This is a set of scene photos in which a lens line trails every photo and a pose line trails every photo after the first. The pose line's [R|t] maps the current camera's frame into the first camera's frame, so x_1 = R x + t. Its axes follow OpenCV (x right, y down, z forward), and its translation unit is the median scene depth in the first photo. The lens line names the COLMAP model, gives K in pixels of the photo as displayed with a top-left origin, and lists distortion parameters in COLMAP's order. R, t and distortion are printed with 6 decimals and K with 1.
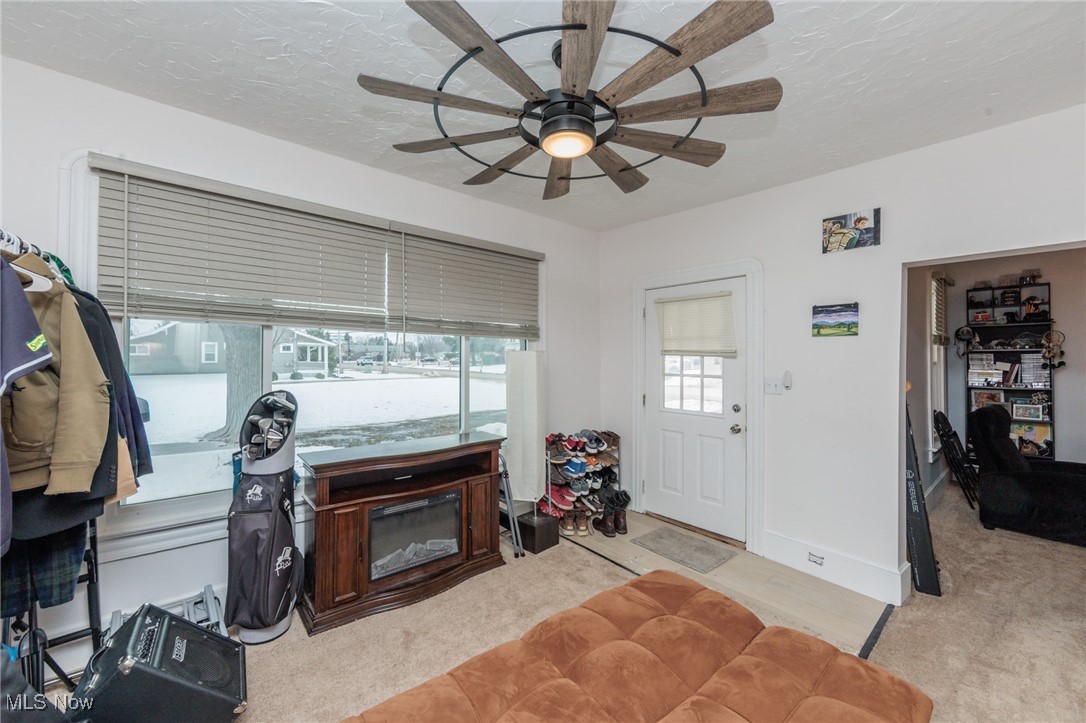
lens RADIAL K [[424.7, 0, 543.8], [0, 424.7, 357.8], [0, 0, 1]] dist [-0.003283, 0.000176]
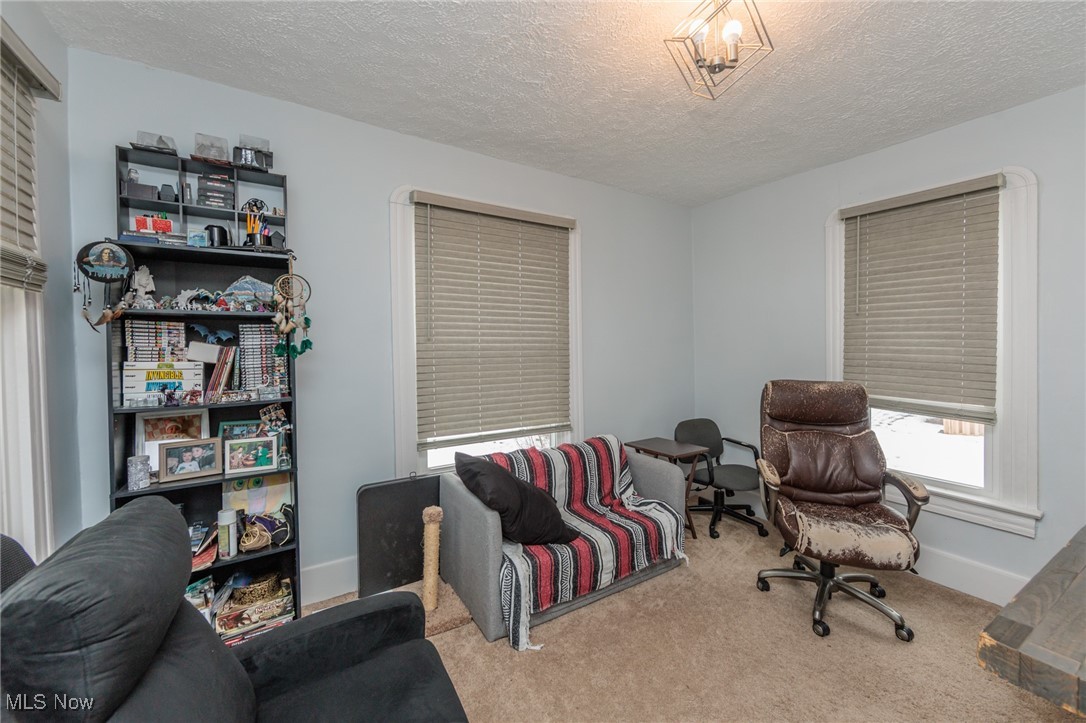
lens RADIAL K [[424.7, 0, 544.0], [0, 424.7, 355.9], [0, 0, 1]] dist [-0.003283, 0.000176]
pose [[0.138361, -0.021568, 0.990147, 0.730668], [0.002124, 0.999767, 0.021481, 0.015526], [-0.990380, -0.000869, 0.138374, 0.620448]]
